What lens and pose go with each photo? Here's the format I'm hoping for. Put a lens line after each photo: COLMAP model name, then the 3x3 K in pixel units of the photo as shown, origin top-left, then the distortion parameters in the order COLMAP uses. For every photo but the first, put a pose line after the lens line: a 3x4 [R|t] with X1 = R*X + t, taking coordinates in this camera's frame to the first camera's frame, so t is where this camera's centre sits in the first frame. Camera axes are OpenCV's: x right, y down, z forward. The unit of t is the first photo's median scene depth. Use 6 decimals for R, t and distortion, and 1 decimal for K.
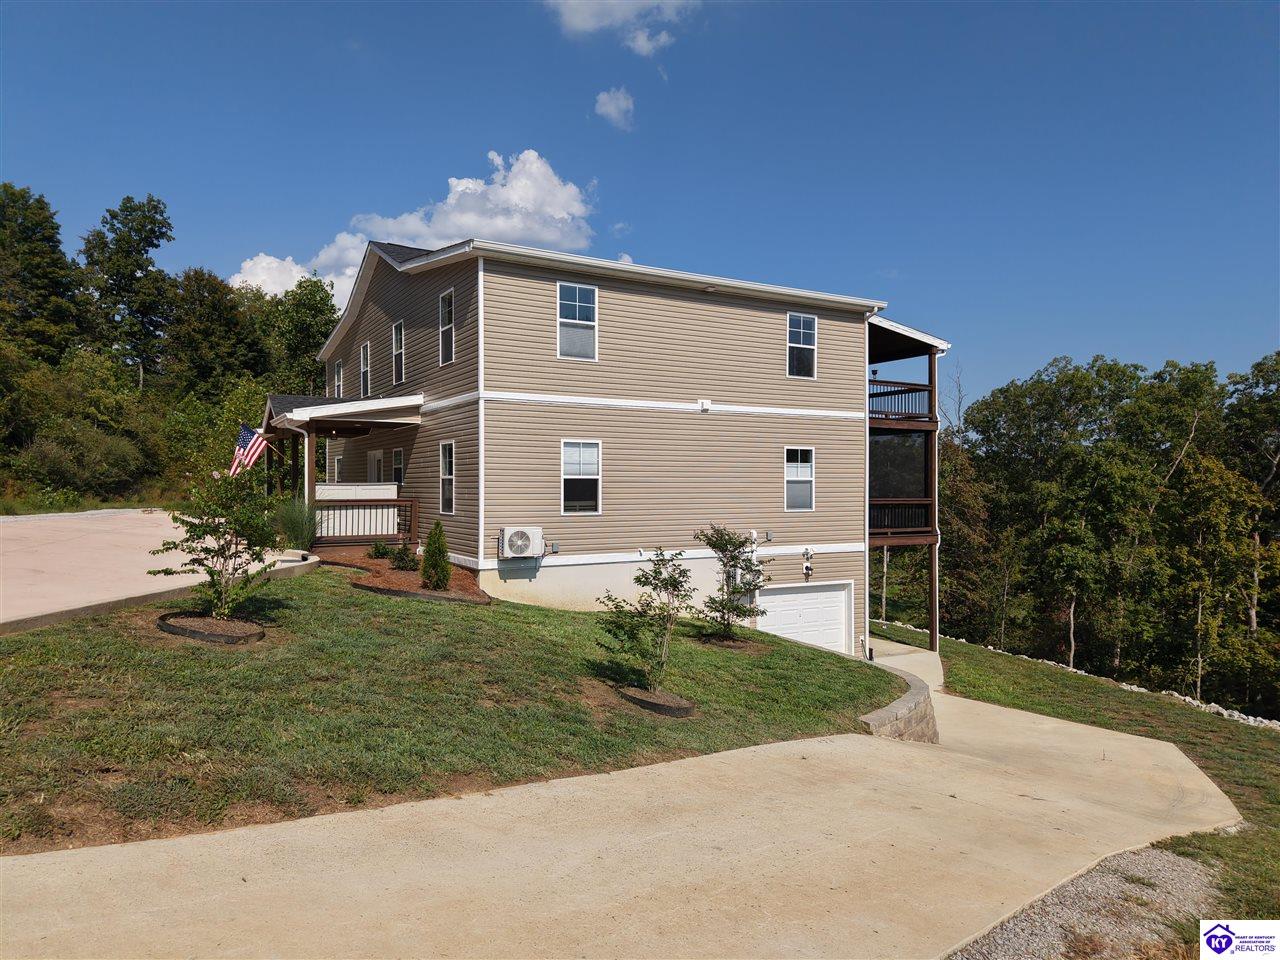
lens RADIAL K [[891.7, 0, 674.0], [0, 891.7, 477.8], [0, 0, 1]] dist [0.044269, -0.001280]
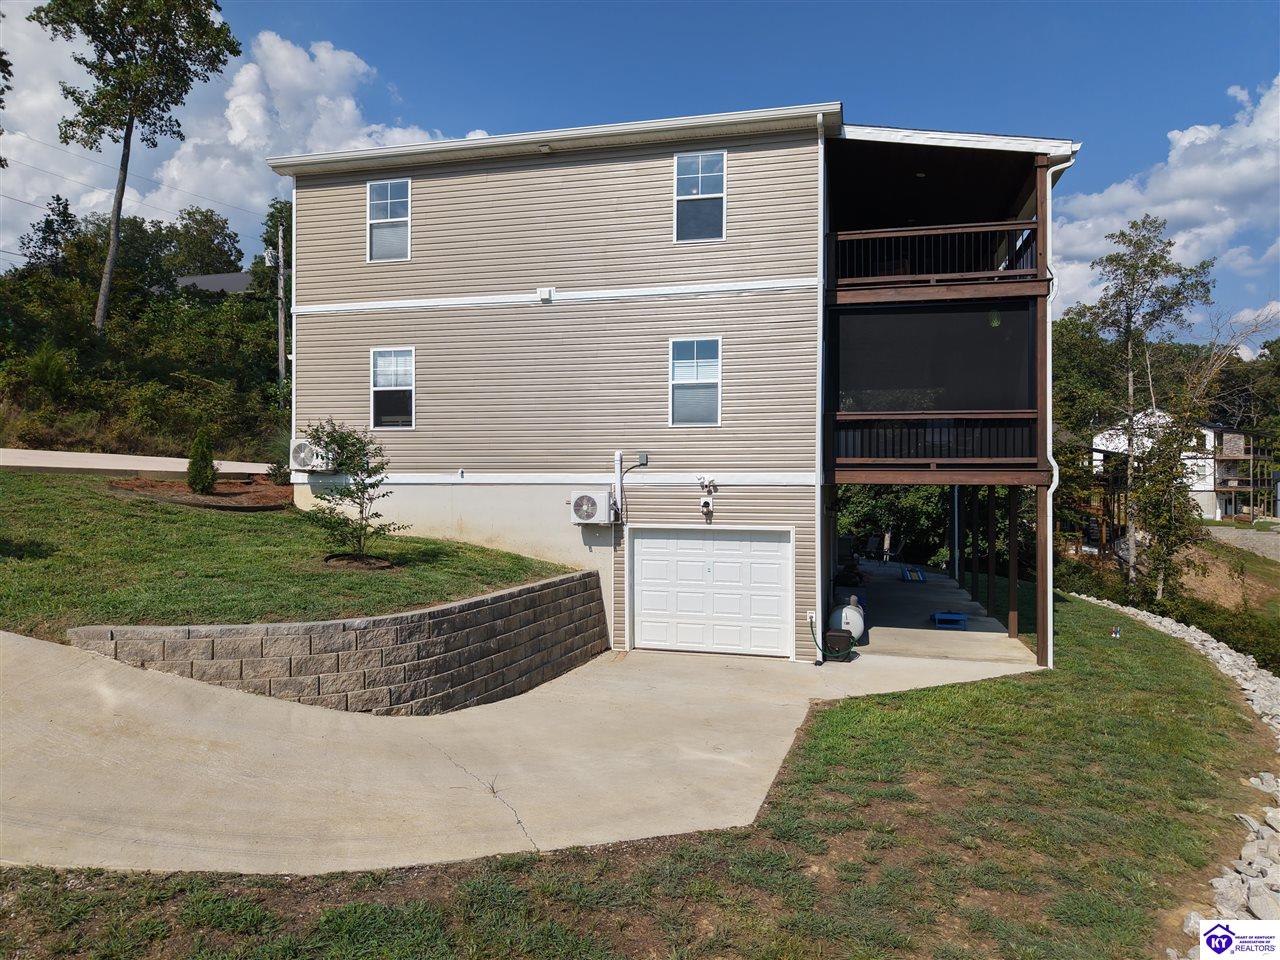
lens RADIAL K [[897.4, 0, 640.0], [0, 897.4, 480.0], [0, 0, 1]] dist [0.000563, -0.003112]
pose [[0.693199, -0.002945, -0.720740, 0.683804], [0.005342, 0.999985, 0.001051, 0.087033], [0.720726, -0.004579, 0.693205, 0.500955]]
